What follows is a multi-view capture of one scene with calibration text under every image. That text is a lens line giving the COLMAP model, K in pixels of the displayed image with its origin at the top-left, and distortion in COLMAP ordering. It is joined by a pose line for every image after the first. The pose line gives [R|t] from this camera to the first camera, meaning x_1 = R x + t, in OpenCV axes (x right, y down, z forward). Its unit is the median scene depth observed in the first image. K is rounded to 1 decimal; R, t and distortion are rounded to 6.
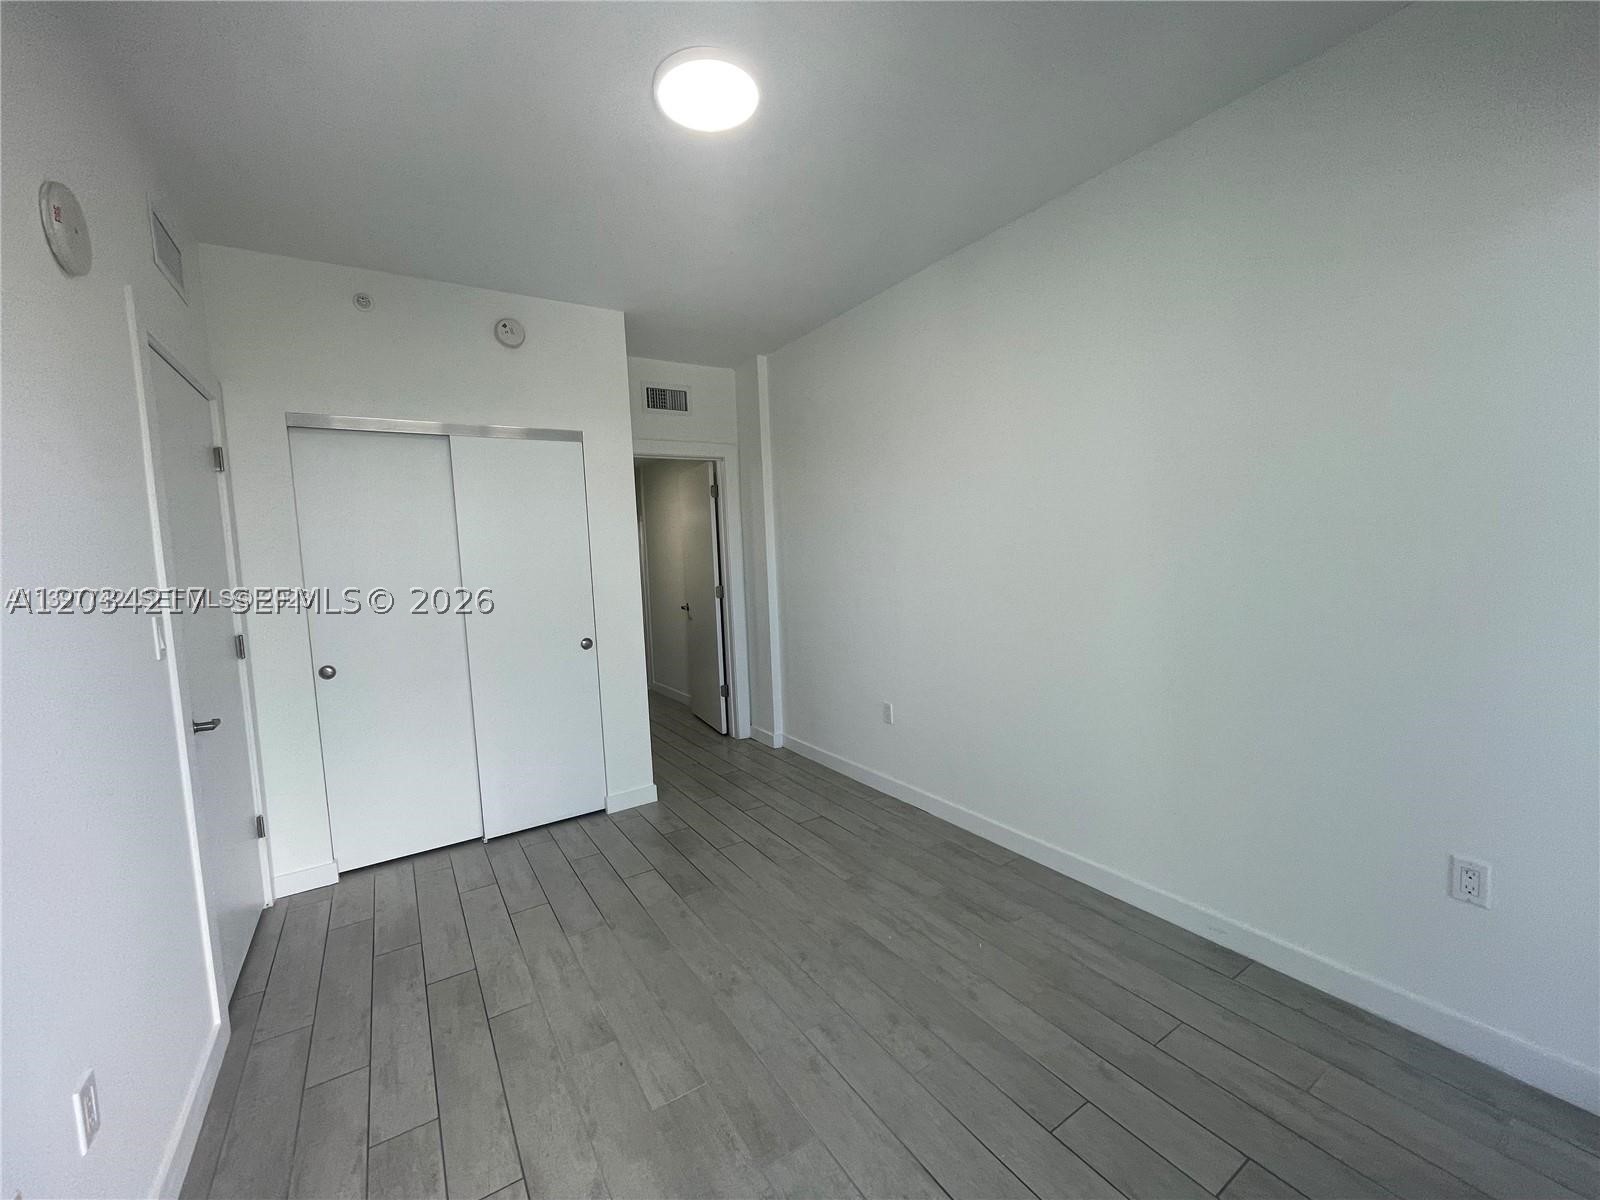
lens RADIAL K [[659.0, 0, 792.9], [0, 659.0, 595.8], [0, 0, 1]] dist [-0.001350, -0.000453]
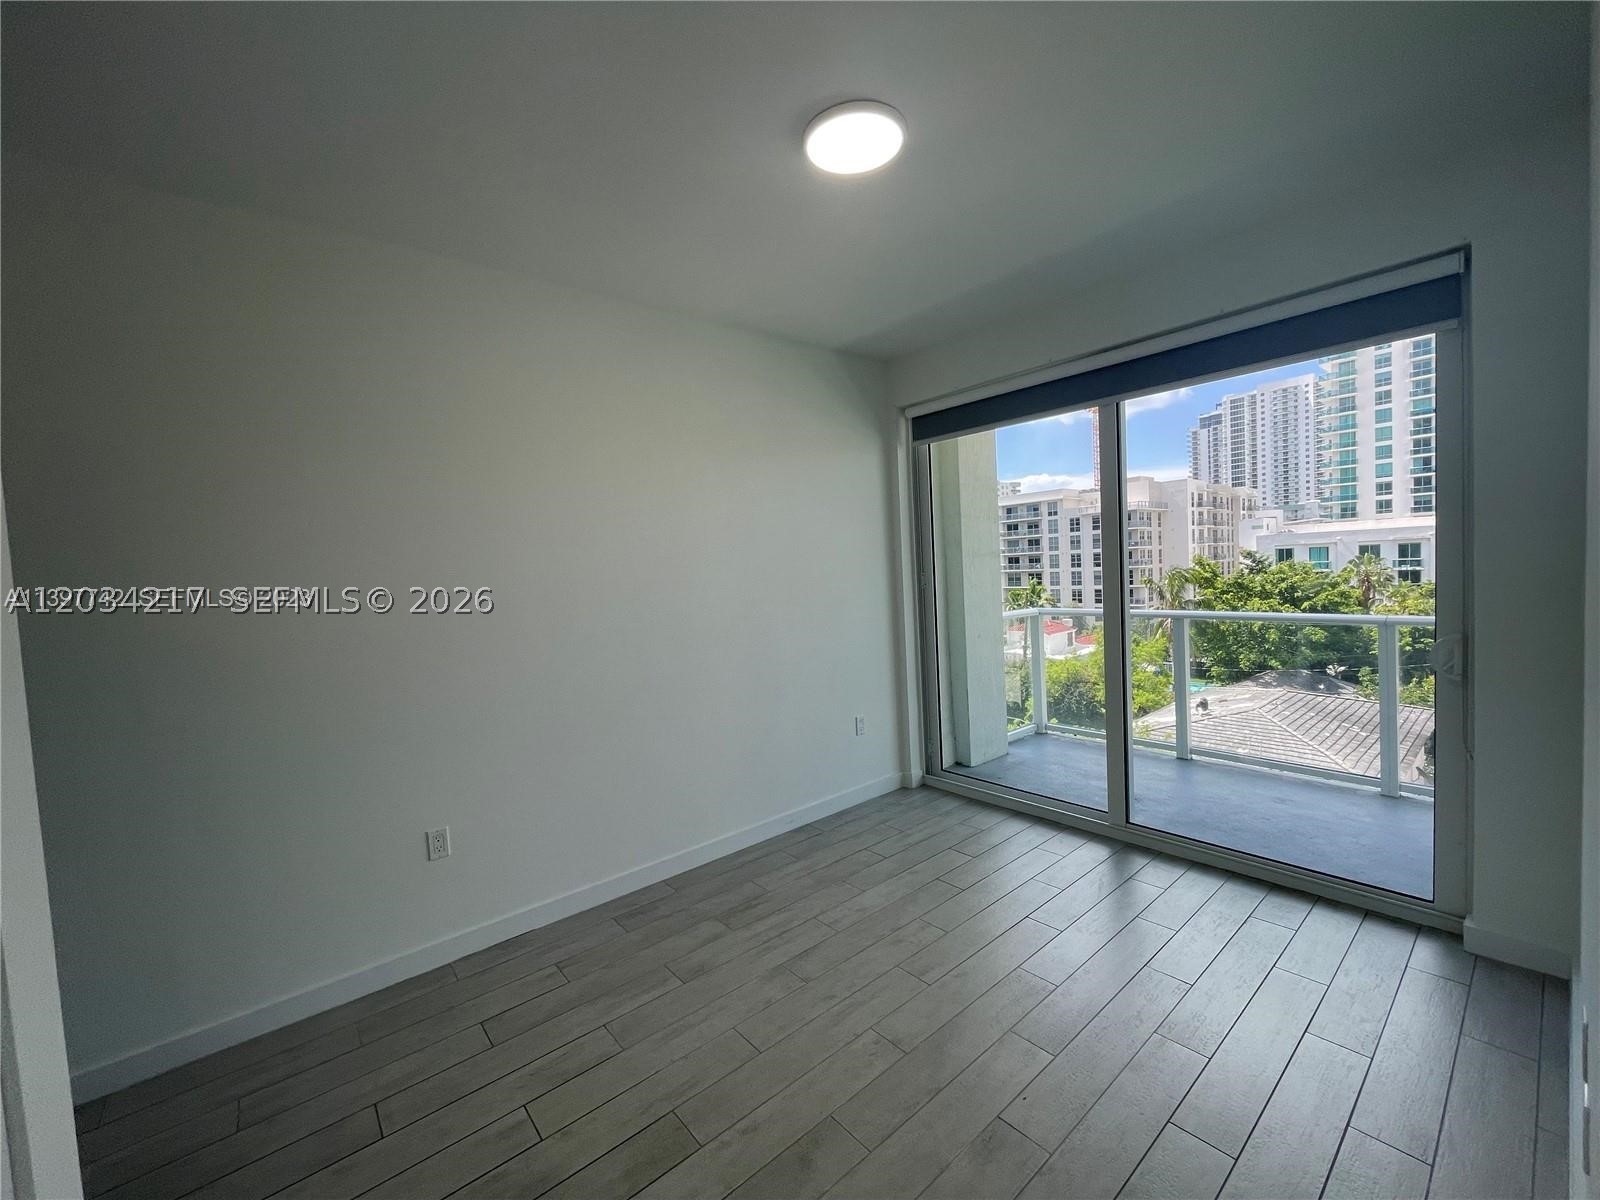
lens RADIAL K [[659.0, 0, 796.9], [0, 659.0, 607.9], [0, 0, 1]] dist [-0.001350, -0.000453]
pose [[-0.130343, -0.013090, 0.991383, -0.802753], [0.141495, 0.989432, 0.031668, -0.051069], [-0.981320, 0.144403, -0.127113, 0.935294]]
